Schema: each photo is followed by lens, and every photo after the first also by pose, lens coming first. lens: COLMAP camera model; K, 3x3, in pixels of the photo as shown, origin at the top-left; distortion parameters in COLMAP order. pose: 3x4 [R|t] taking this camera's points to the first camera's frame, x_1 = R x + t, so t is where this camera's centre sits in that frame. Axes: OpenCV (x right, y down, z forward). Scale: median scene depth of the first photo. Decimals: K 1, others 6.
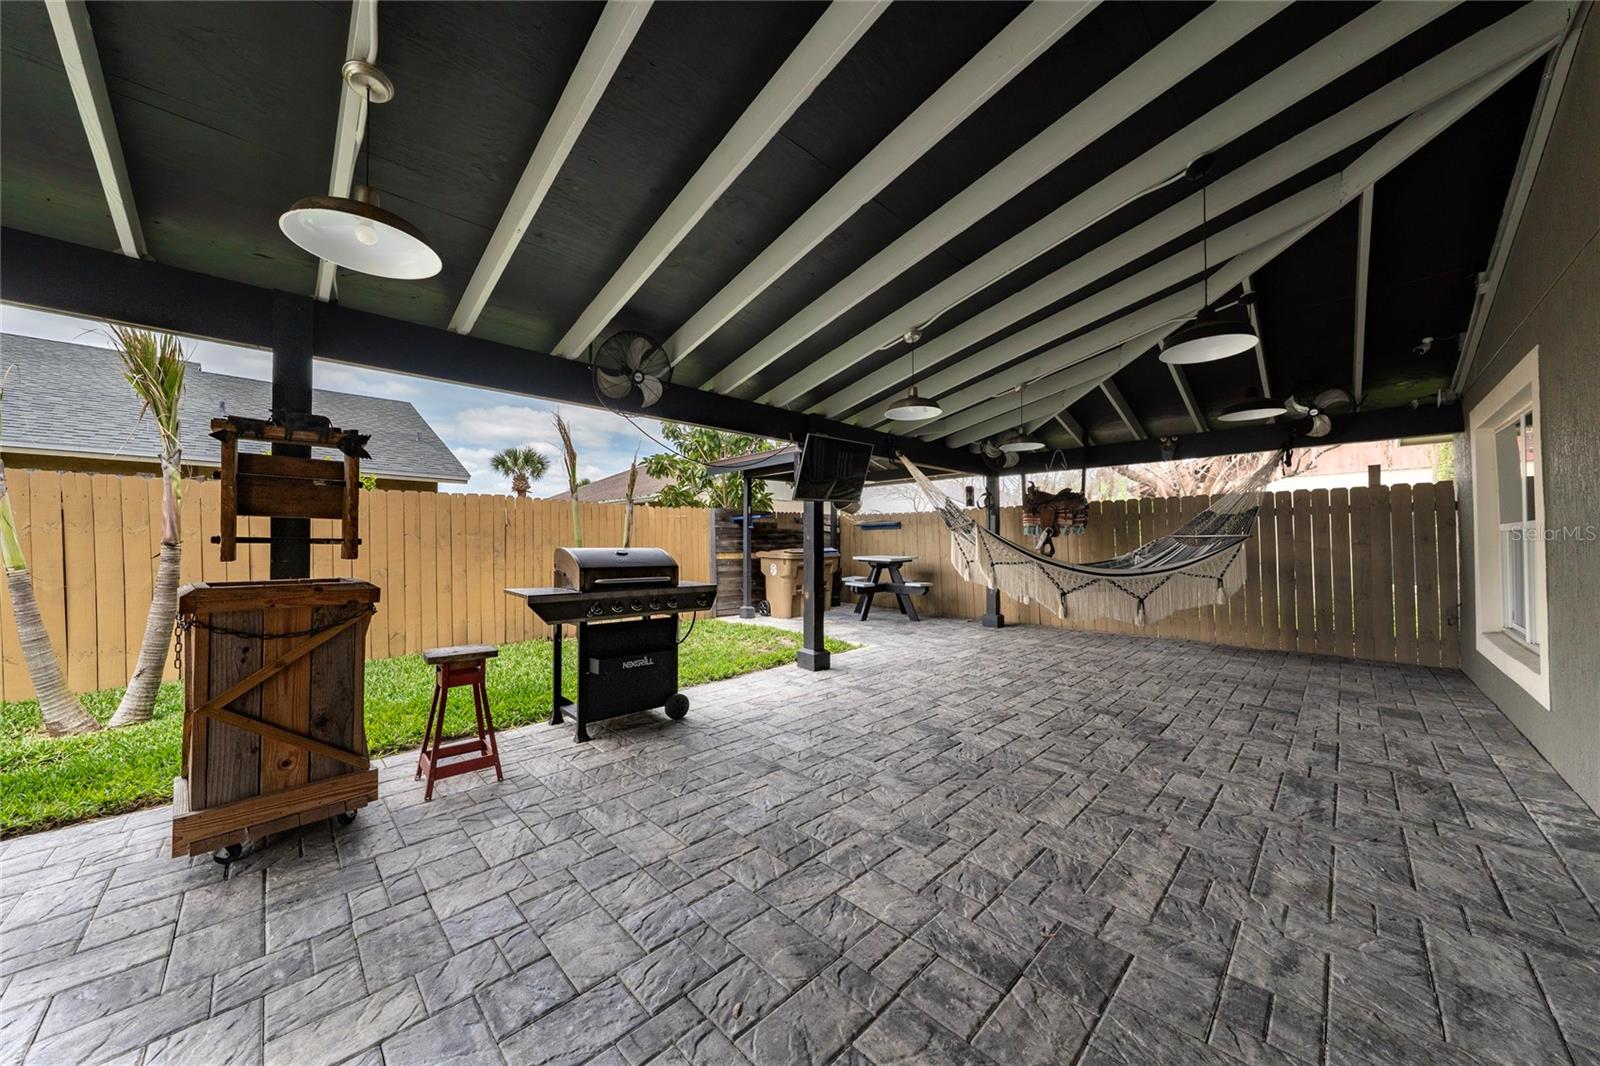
lens RADIAL K [[539.3, 0, 800.0], [0, 539.3, 533.0], [0, 0, 1]] dist [-0.002988, -0.000062]
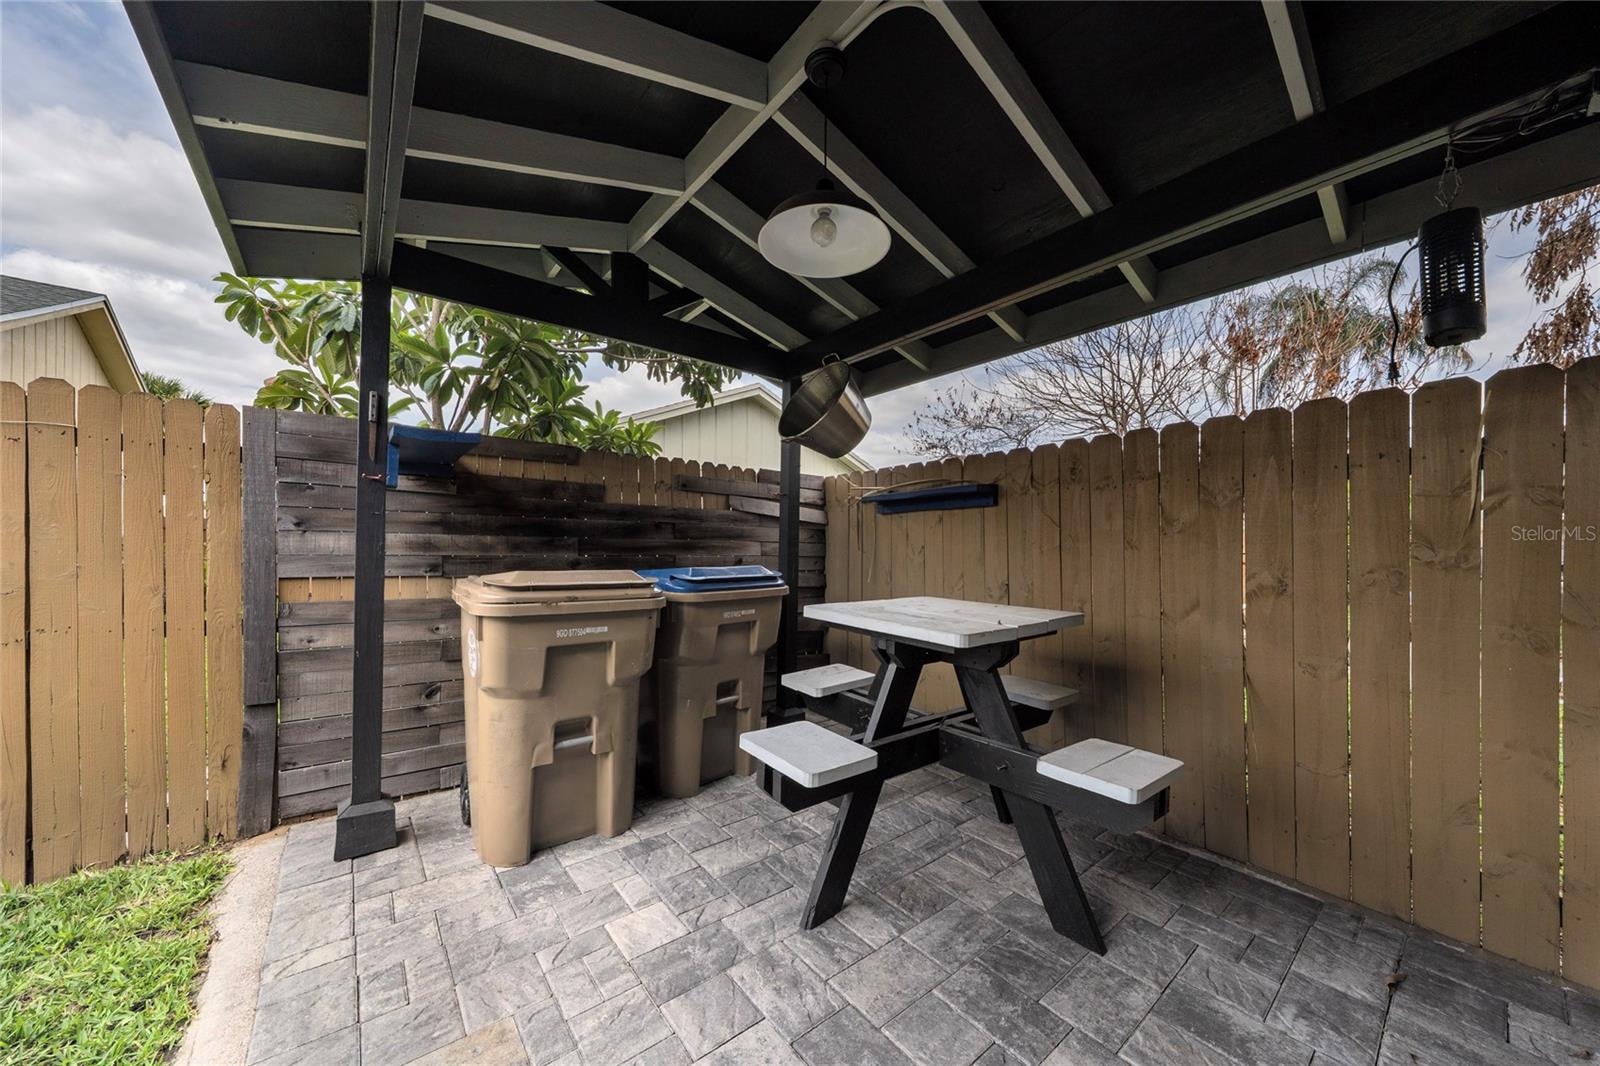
lens RADIAL K [[556.0, 0, 797.6], [0, 556.0, 552.9], [0, 0, 1]] dist [-0.000546, -0.000014]
pose [[0.993634, 0.015778, -0.111550, 0.238699], [-0.012714, 0.999524, 0.028125, 0.024099], [0.111941, -0.026528, 0.993361, 1.457463]]
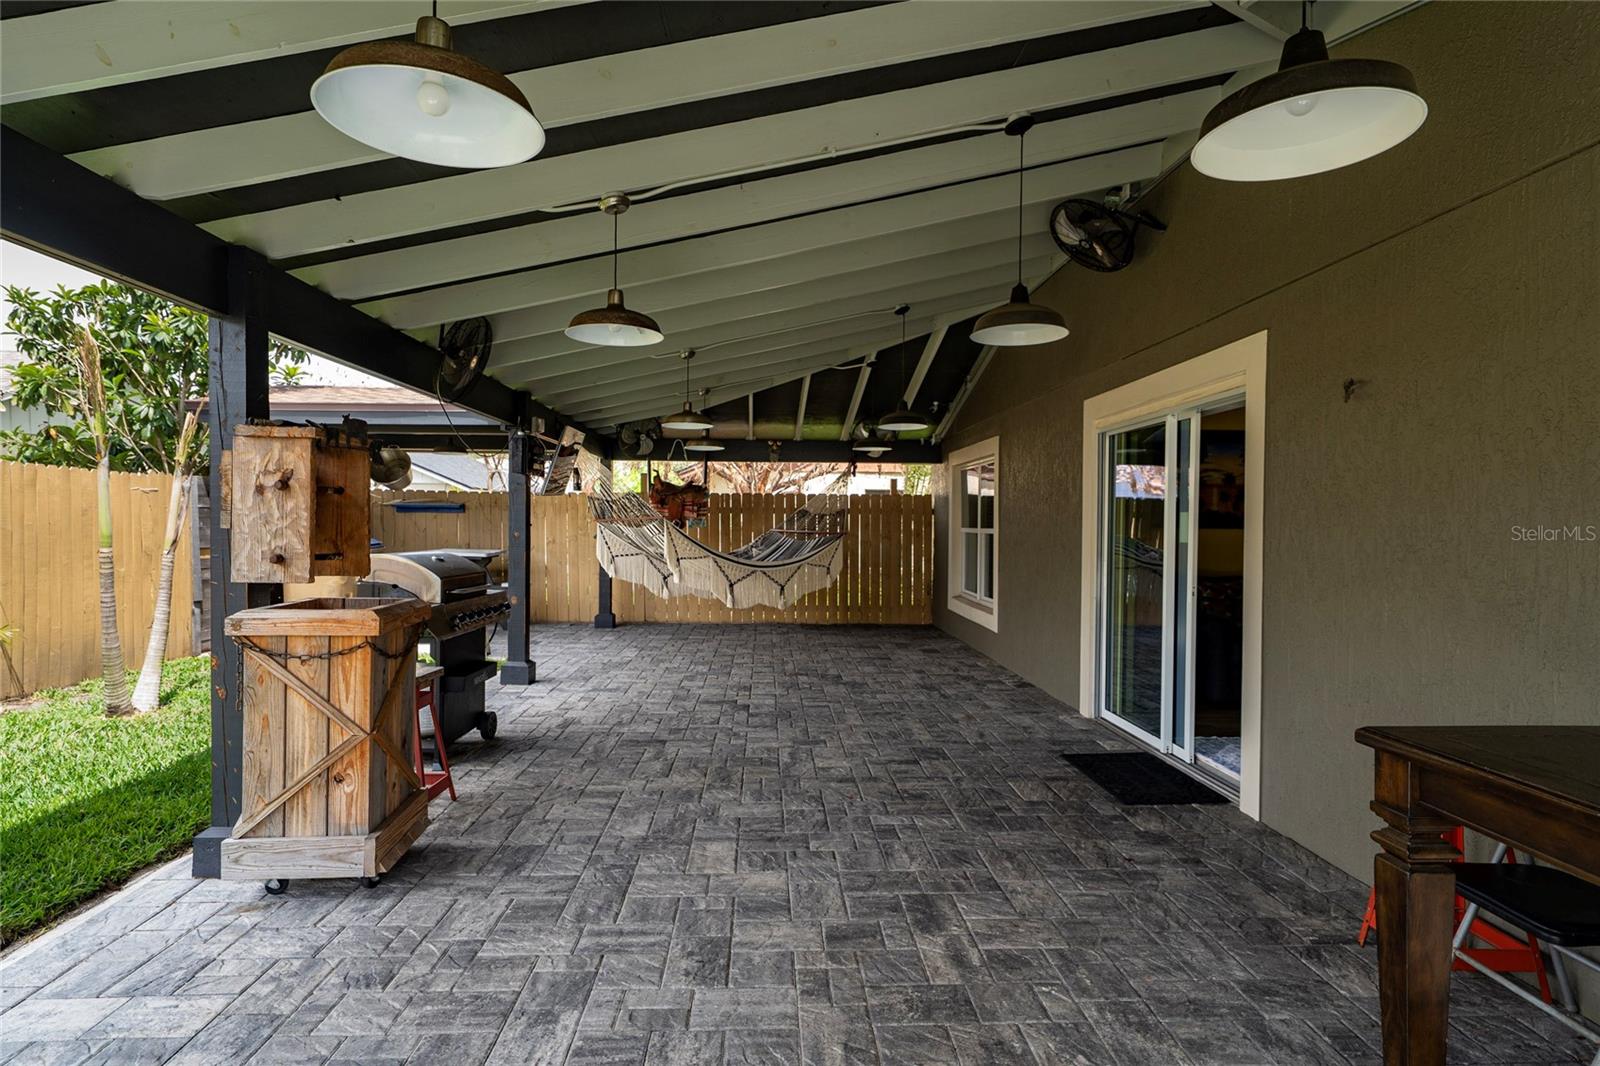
lens RADIAL K [[825.5, 0, 800.0], [0, 825.5, 533.0], [0, 0, 1]] dist [0.014930, -0.000026]
pose [[0.673696, 0.000422, 0.739009, -0.756868], [-0.026055, 0.999392, 0.023181, -0.040426], [-0.738549, -0.034872, 0.673297, -0.262222]]
